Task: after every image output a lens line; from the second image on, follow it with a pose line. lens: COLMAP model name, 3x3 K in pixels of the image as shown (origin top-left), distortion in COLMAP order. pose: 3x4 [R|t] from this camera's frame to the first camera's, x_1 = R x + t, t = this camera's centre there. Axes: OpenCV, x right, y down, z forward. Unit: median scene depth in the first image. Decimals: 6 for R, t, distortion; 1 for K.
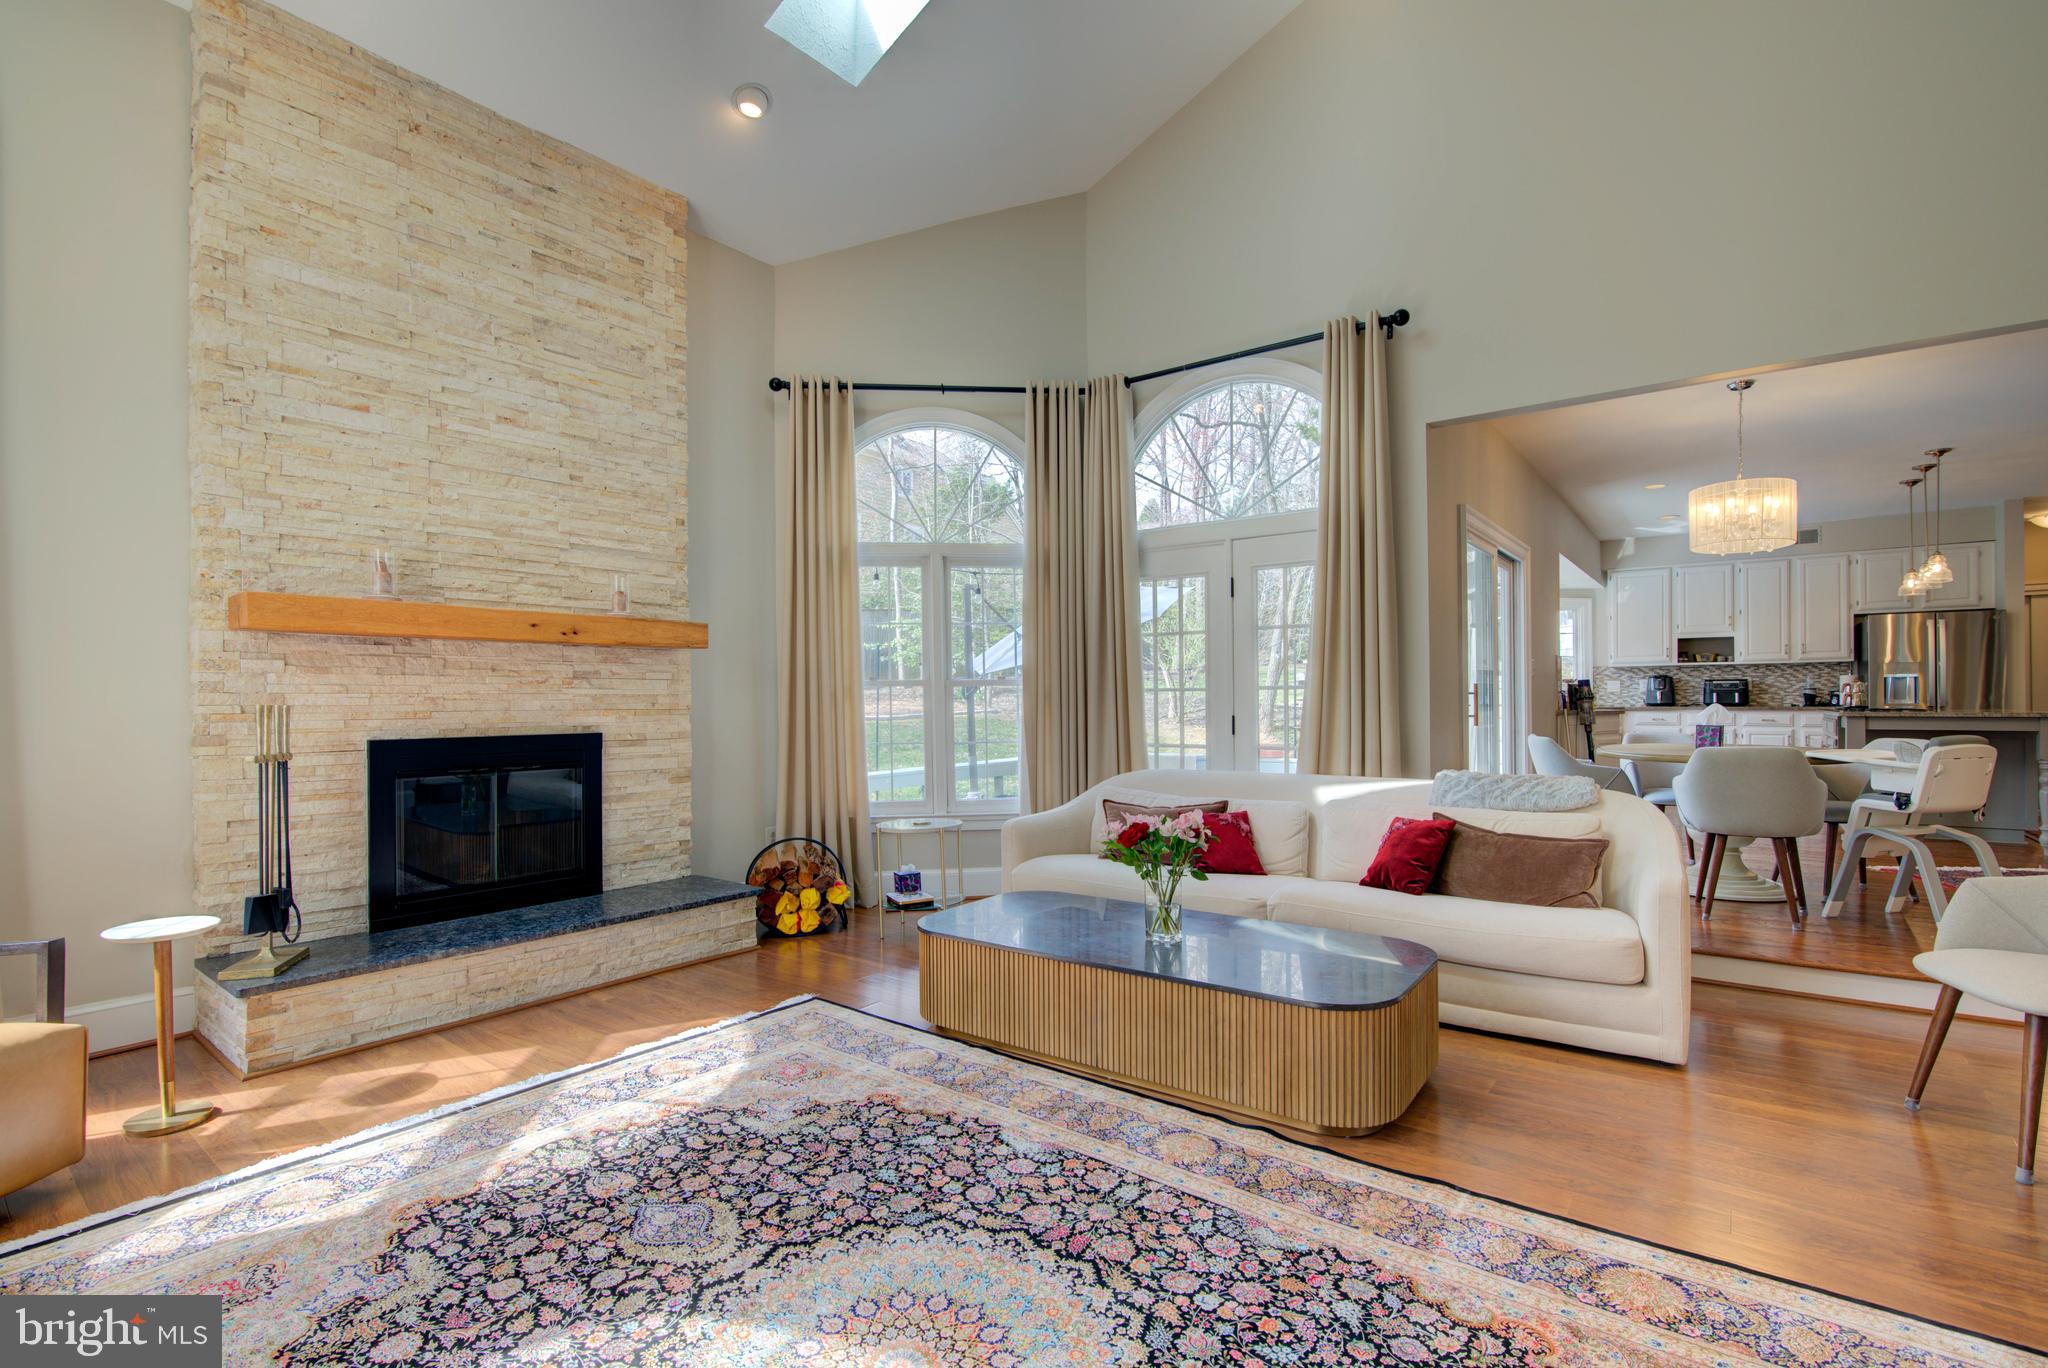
lens RADIAL K [[930.8, 0, 1028.8], [0, 930.8, 697.9], [0, 0, 1]] dist [-0.019476, 0.000120]
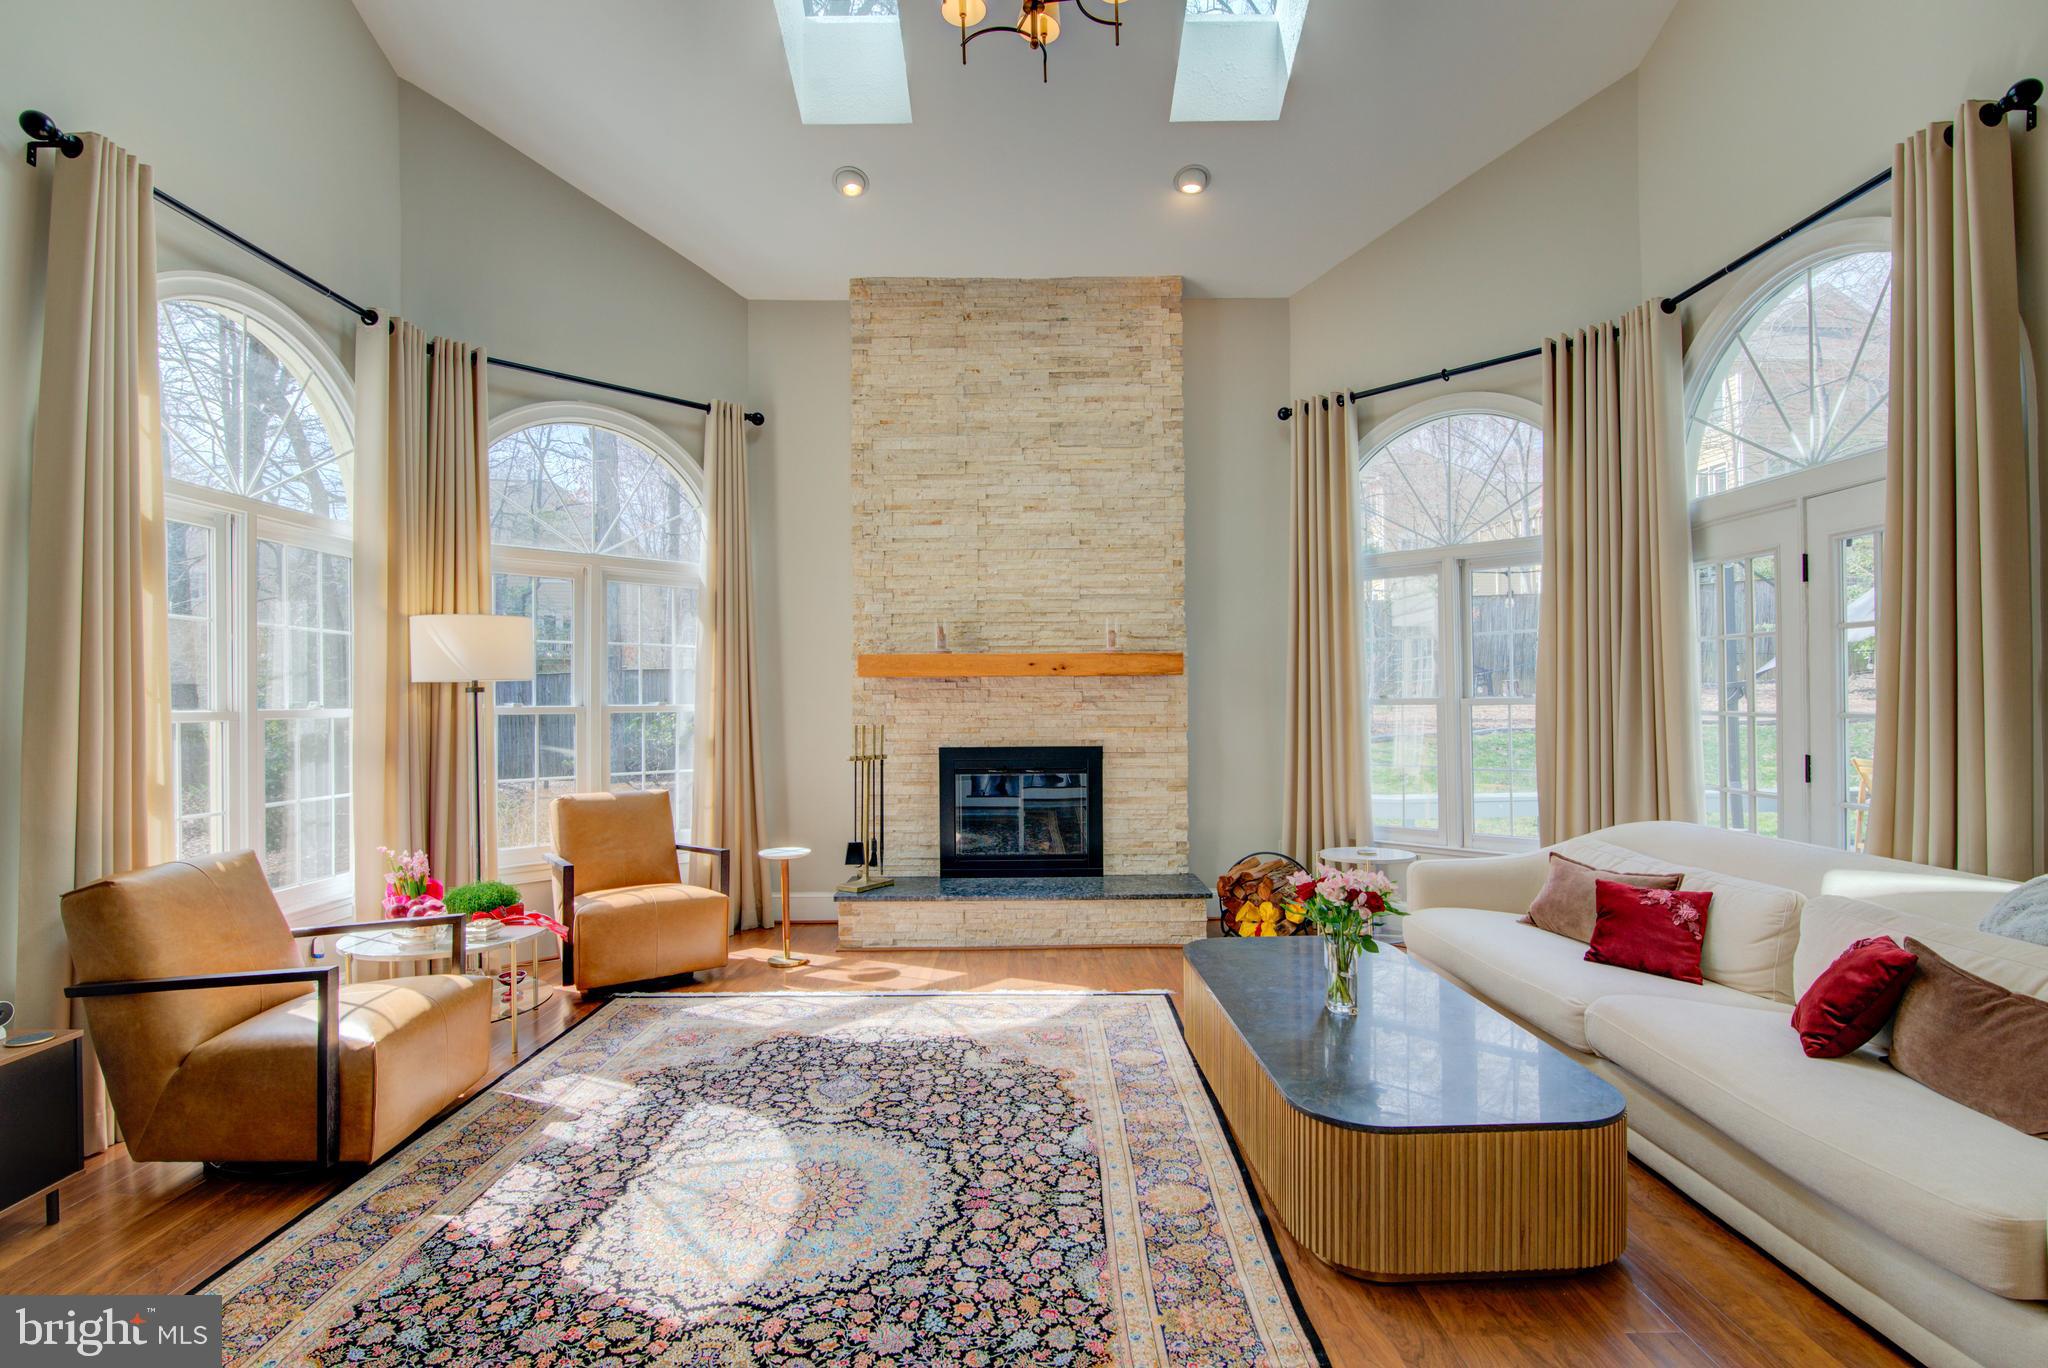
lens RADIAL K [[973.5, 0, 1021.6], [0, 973.5, 693.0], [0, 0, 1]] dist [-0.015421, -0.000568]
pose [[0.608810, -0.001865, -0.793314, 0.574387], [0.005242, 0.999985, 0.001672, -0.040946], [0.793299, -0.005177, 0.608810, 0.147227]]
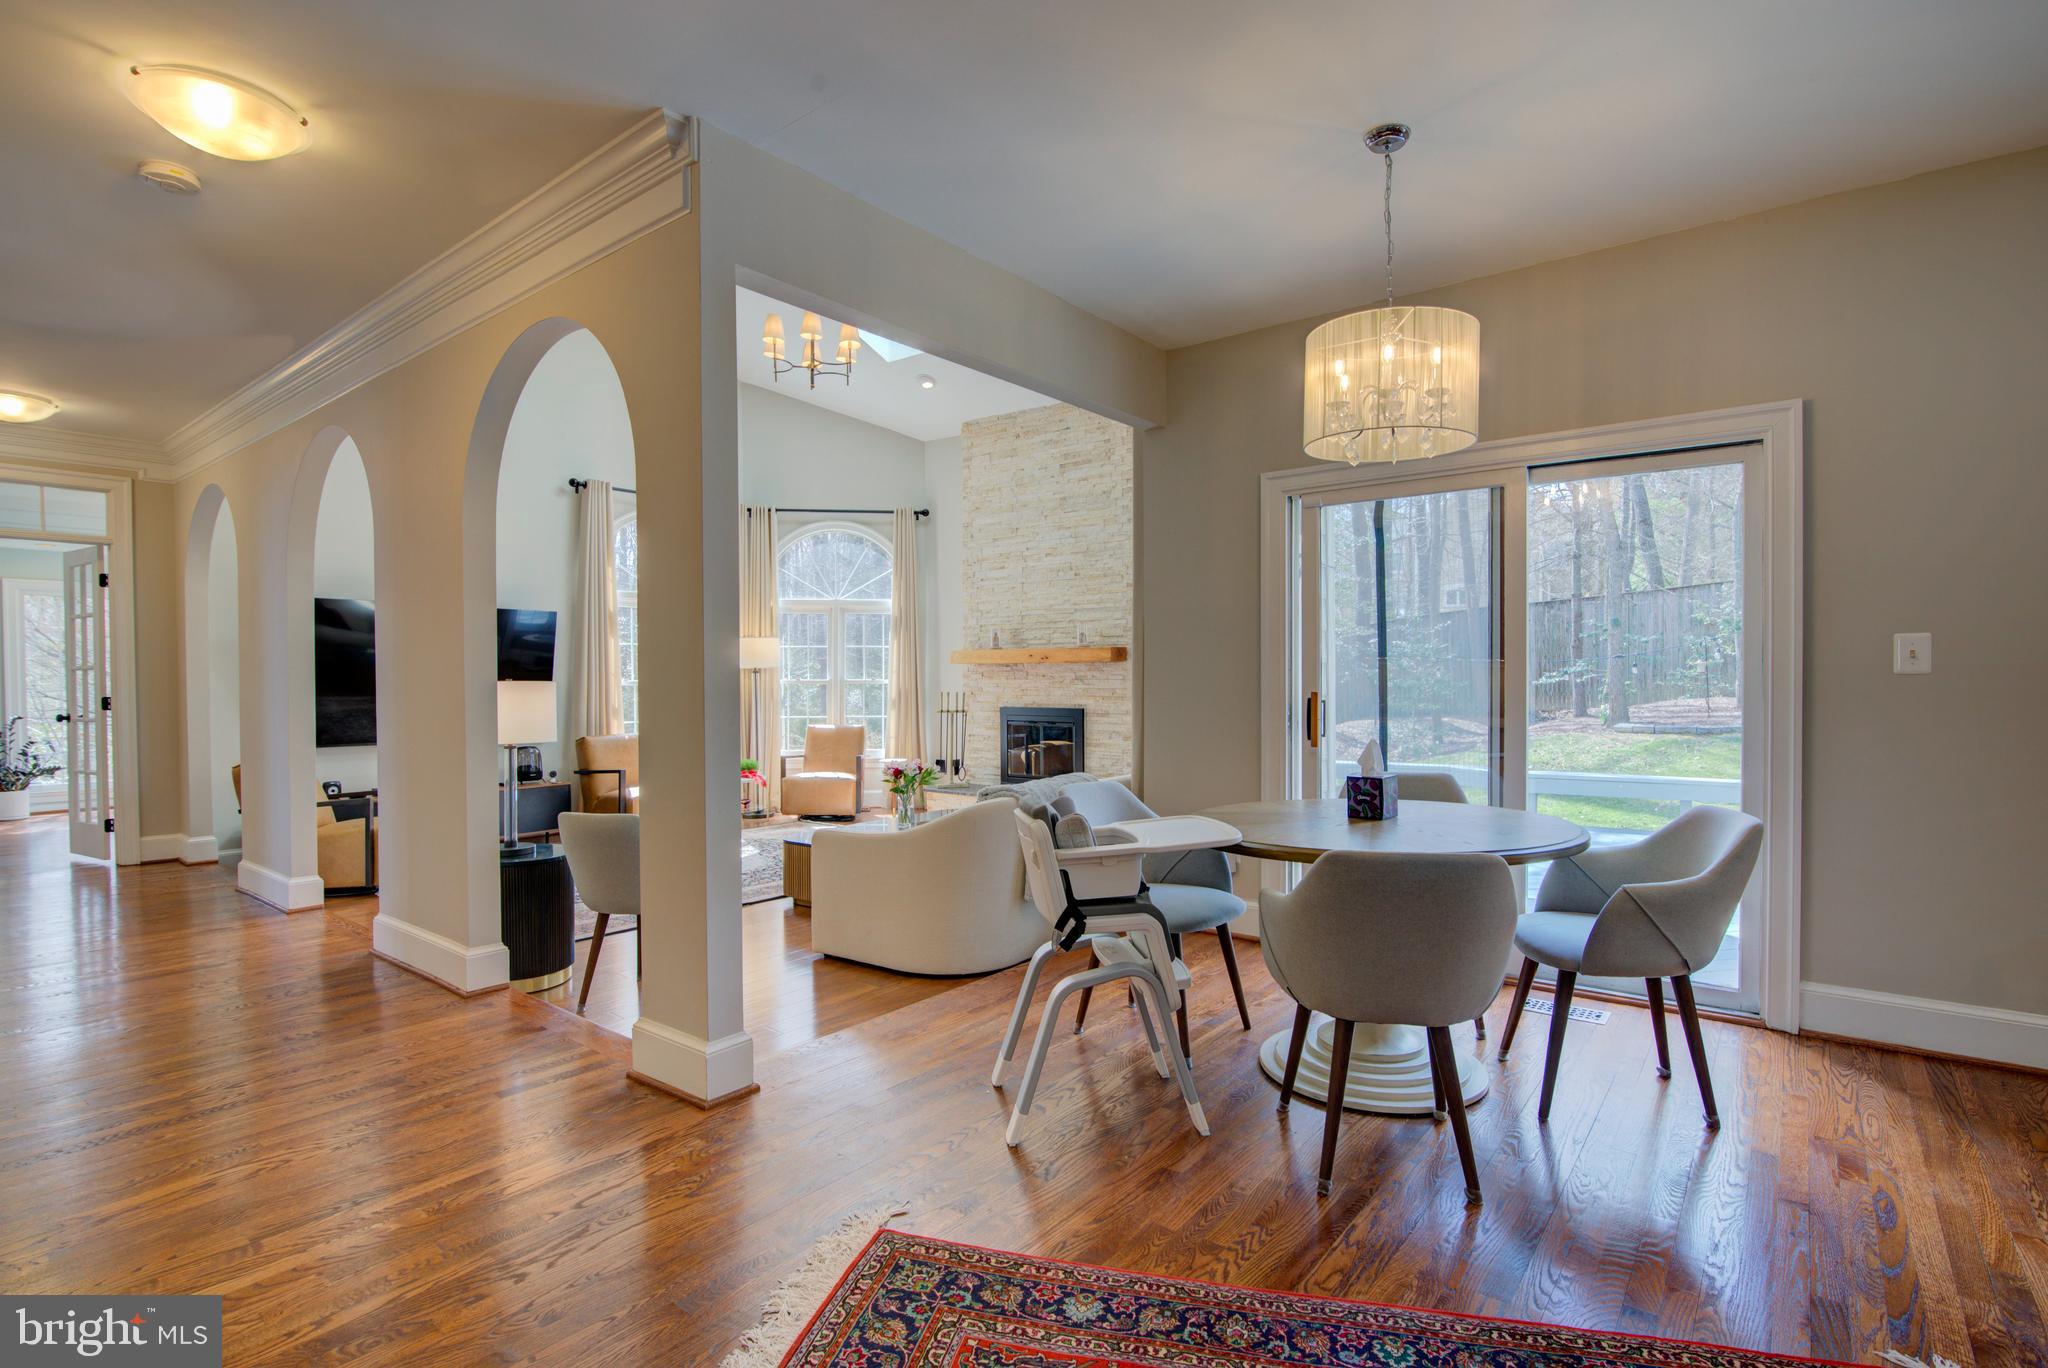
lens RADIAL K [[999.3, 0, 1030.2], [0, 999.3, 692.2], [0, 0, 1]] dist [-0.019794, -0.000065]
pose [[-0.008834, 0.021324, -0.999734, 1.792659], [0.006270, 0.999754, 0.021269, -0.045033], [0.999941, -0.006081, -0.008965, 1.049041]]
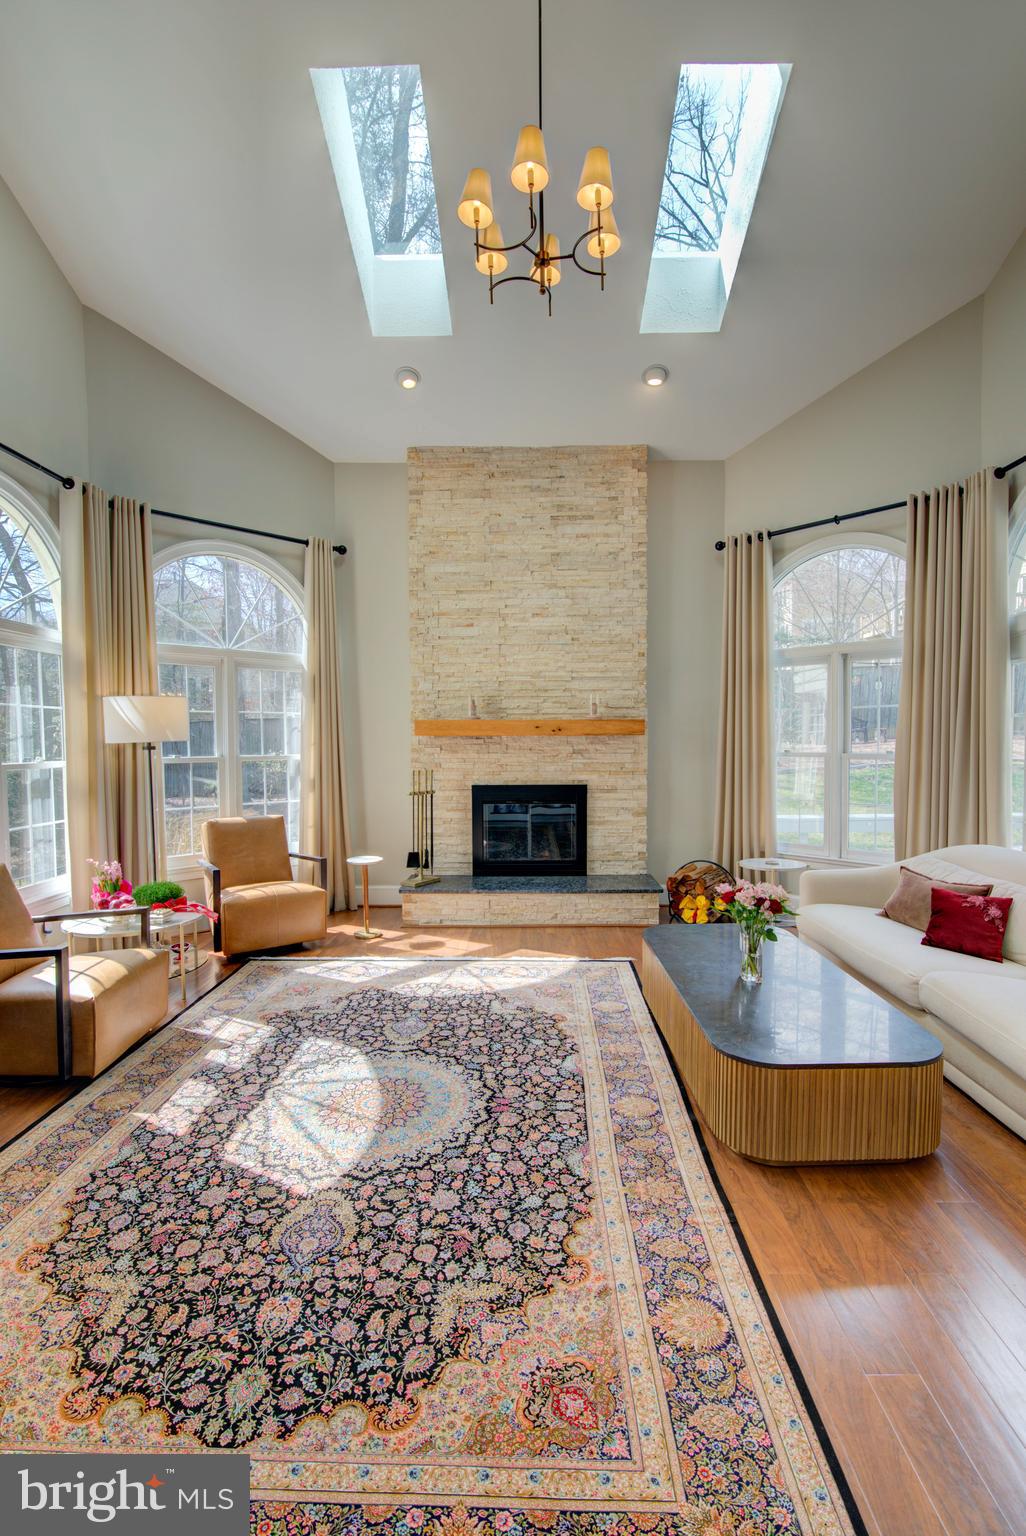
lens RADIAL K [[698.1, 0, 517.6], [0, 698.1, 770.3], [0, 0, 1]] dist [-0.019476, 0.000120]
pose [[0.596847, 0.043516, -0.801174, 0.588807], [0.002621, 0.998417, 0.056182, -0.072865], [0.802351, -0.035632, 0.595788, 0.130880]]
